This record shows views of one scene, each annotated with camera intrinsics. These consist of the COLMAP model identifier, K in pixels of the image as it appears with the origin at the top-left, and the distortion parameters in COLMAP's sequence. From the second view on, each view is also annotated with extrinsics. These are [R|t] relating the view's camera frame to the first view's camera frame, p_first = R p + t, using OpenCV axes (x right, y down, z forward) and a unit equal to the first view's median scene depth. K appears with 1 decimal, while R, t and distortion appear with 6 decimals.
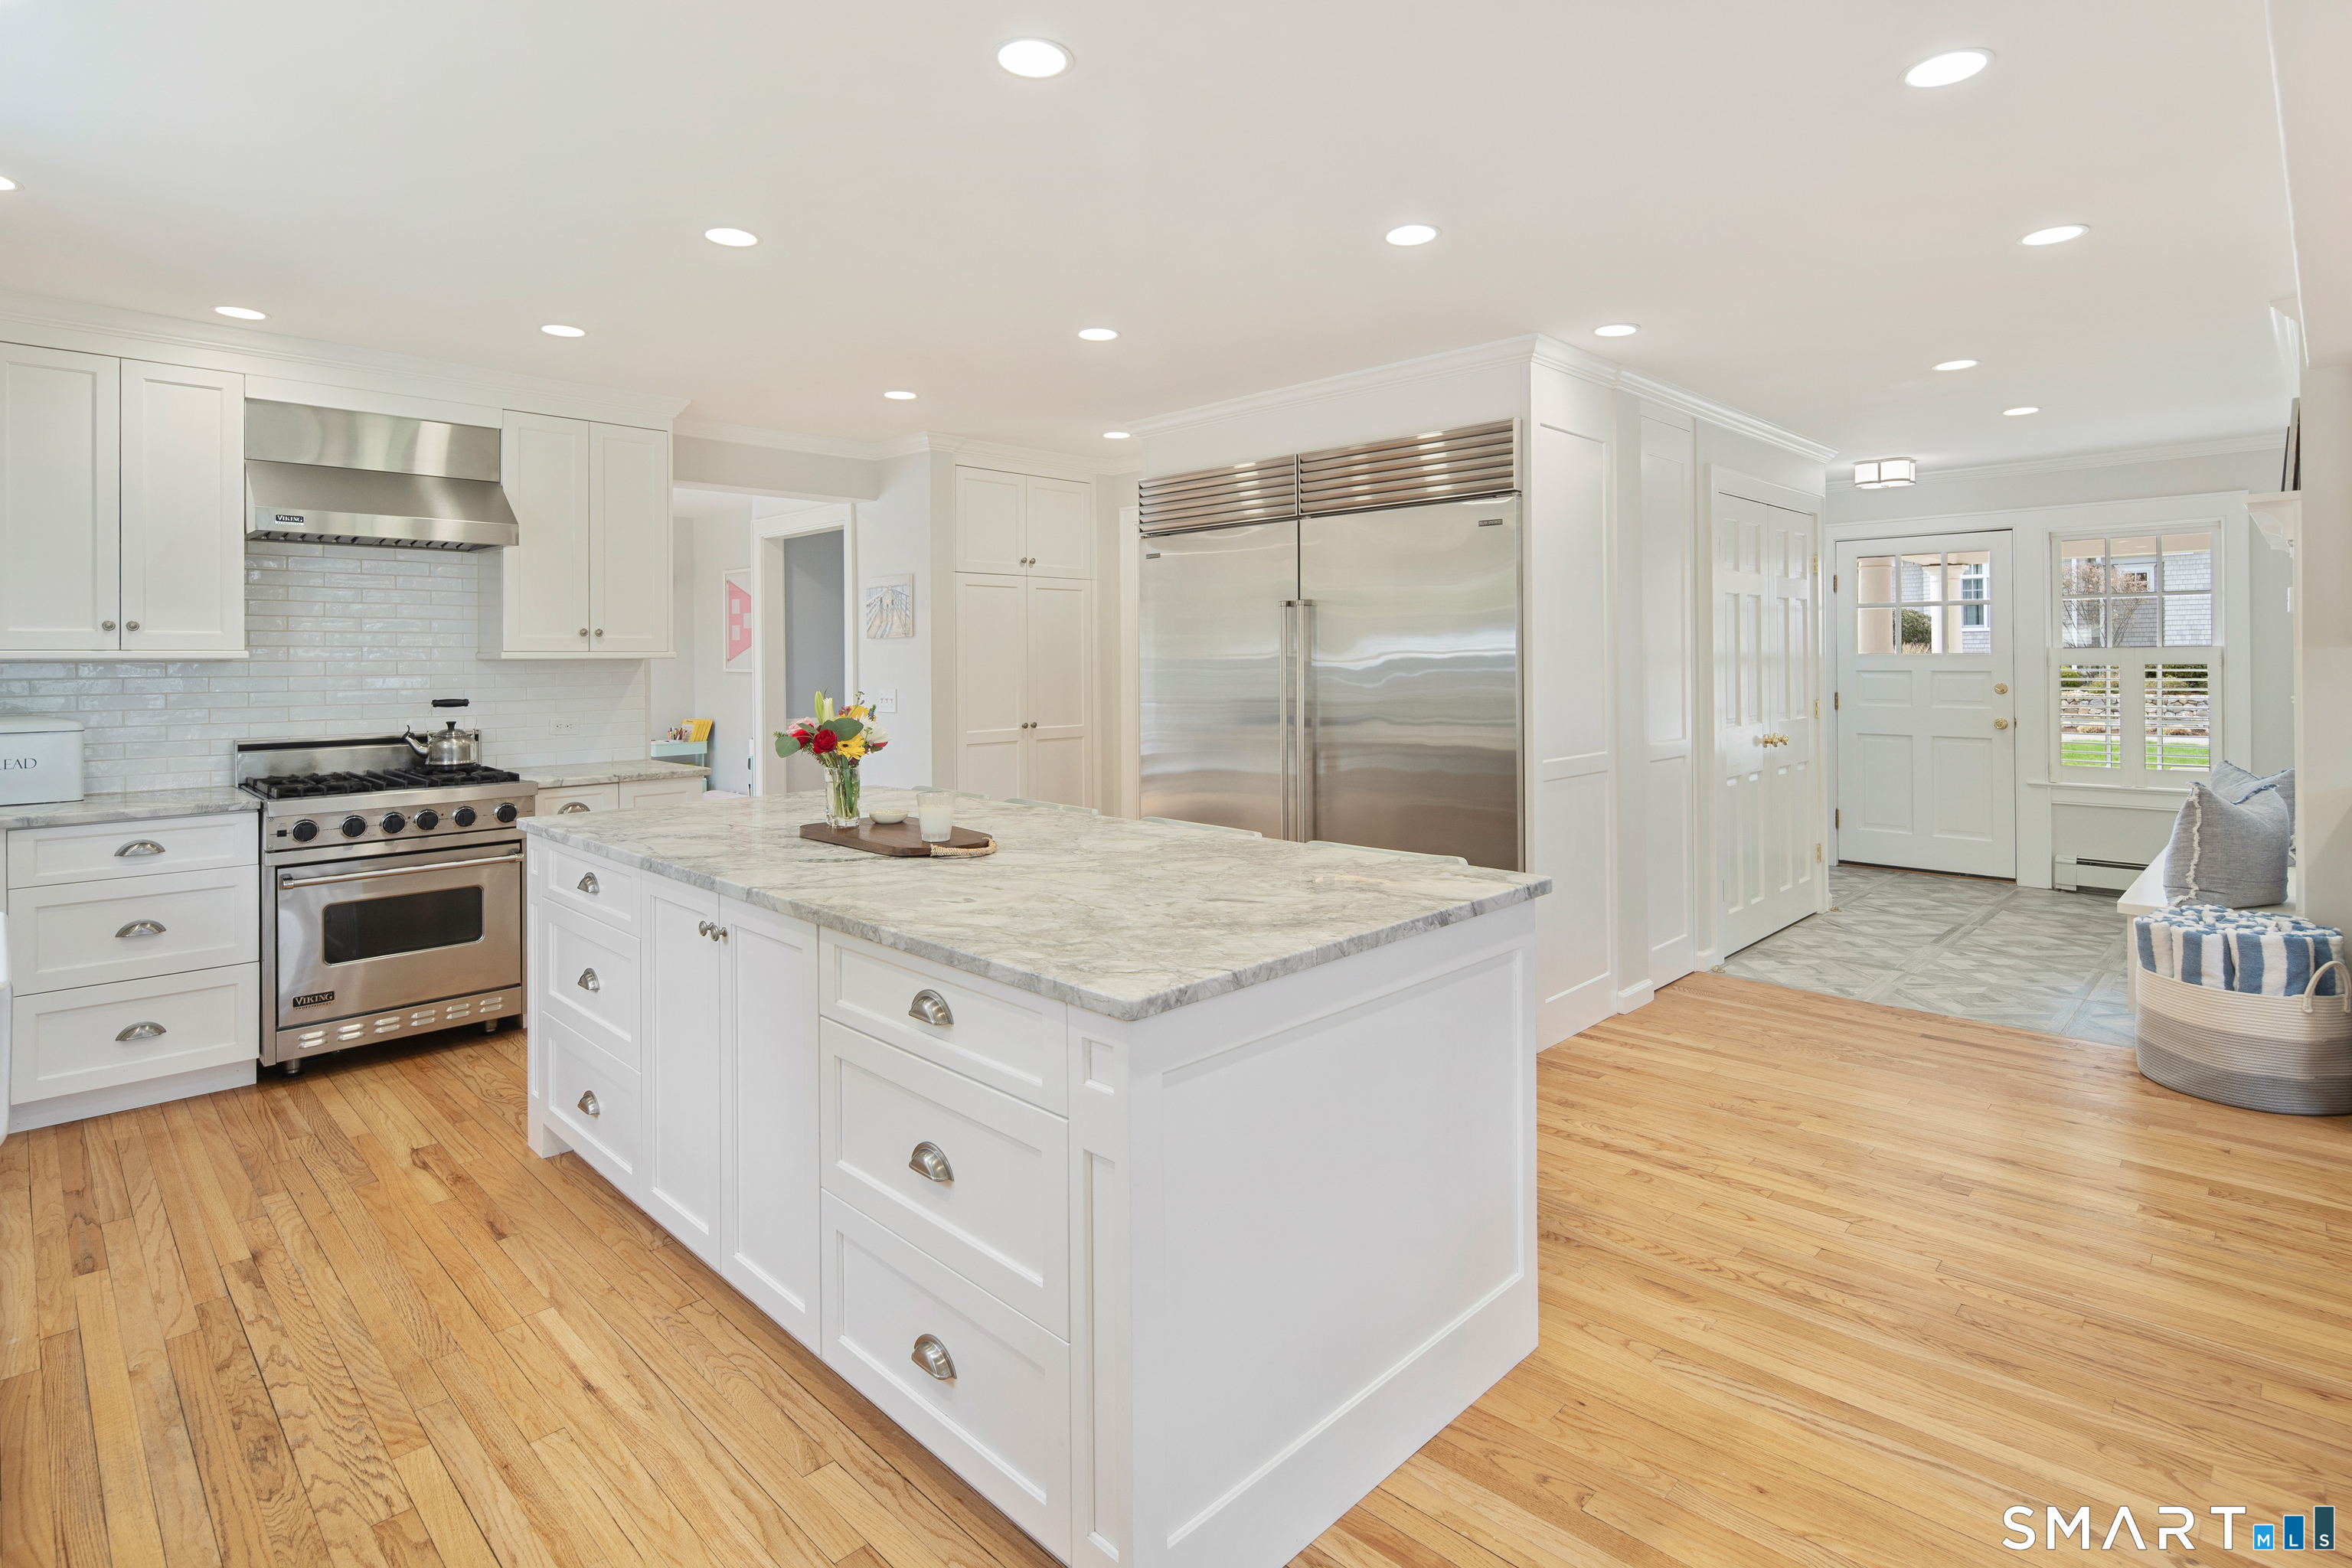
lens RADIAL K [[1158.4, 0, 1183.9], [0, 1158.4, 639.4], [0, 0, 1]] dist [0.017002, -0.000270]
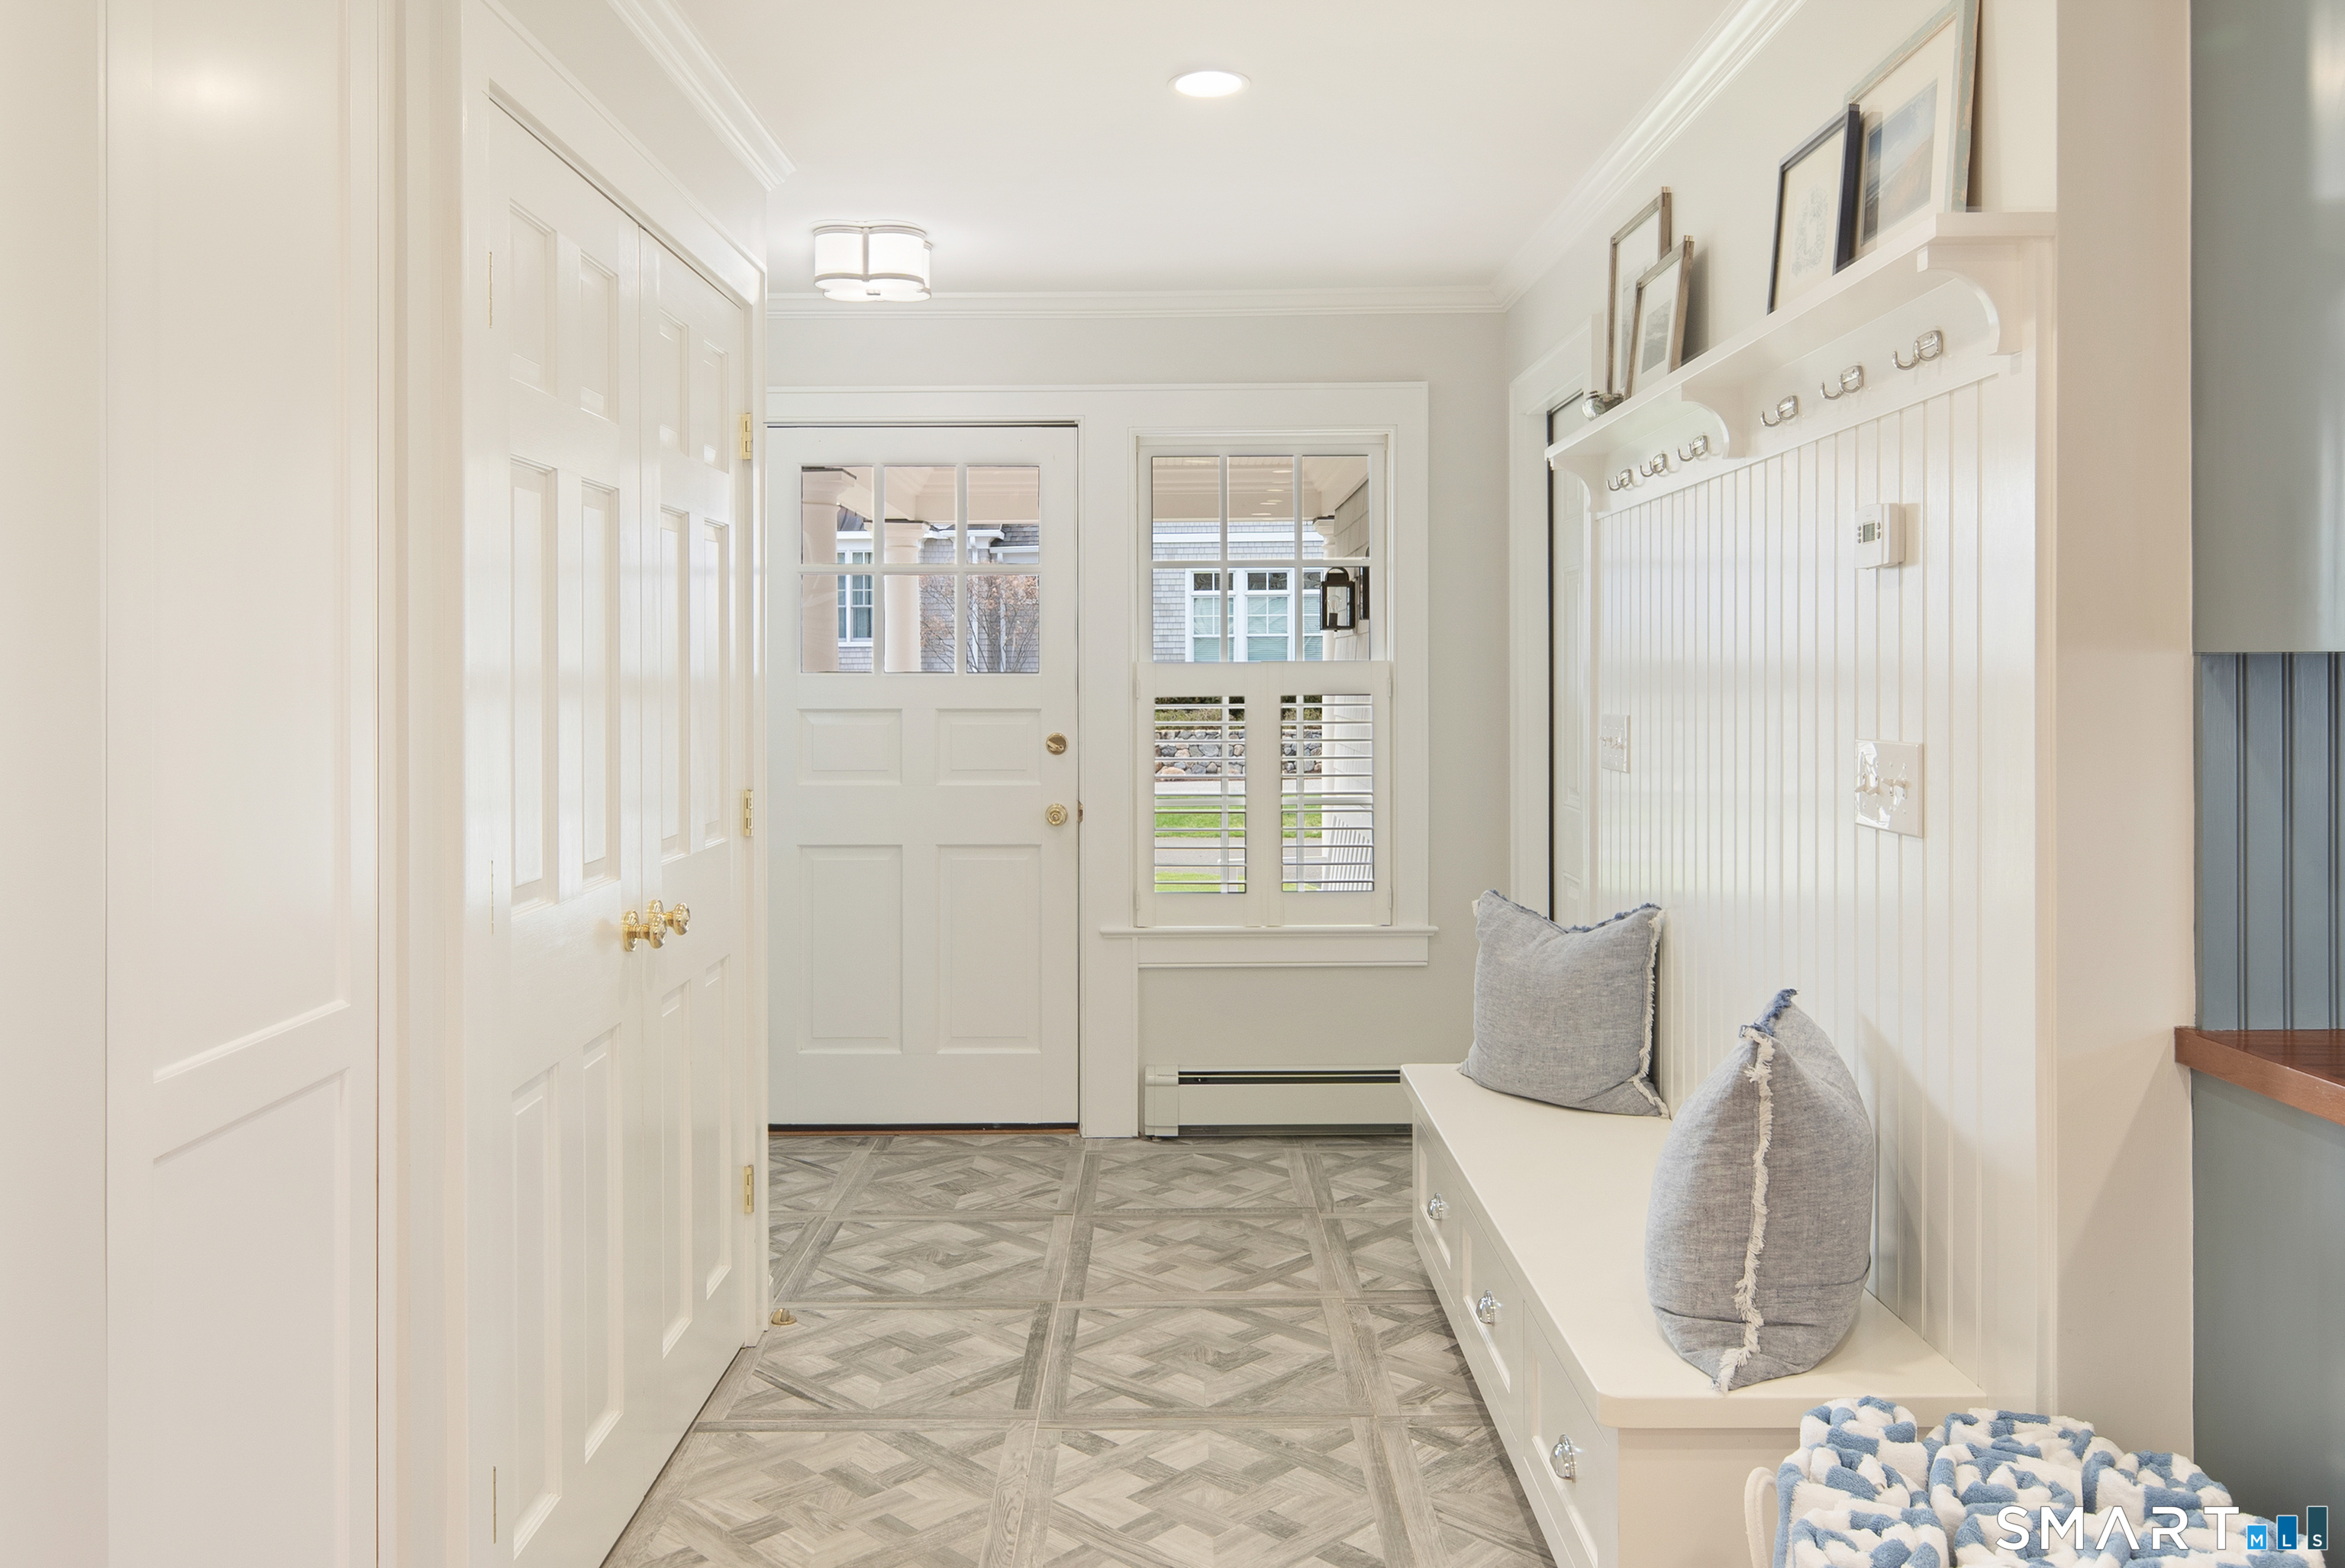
lens RADIAL K [[1704.6, 0, 1159.9], [0, 1704.6, 671.3], [0, 0, 1]] dist [-0.002715, 0.000502]
pose [[0.708362, 0.003005, 0.705843, 0.230313], [-0.008744, 0.999952, 0.004518, 0.008225], [-0.705795, -0.009372, 0.708354, 0.480073]]
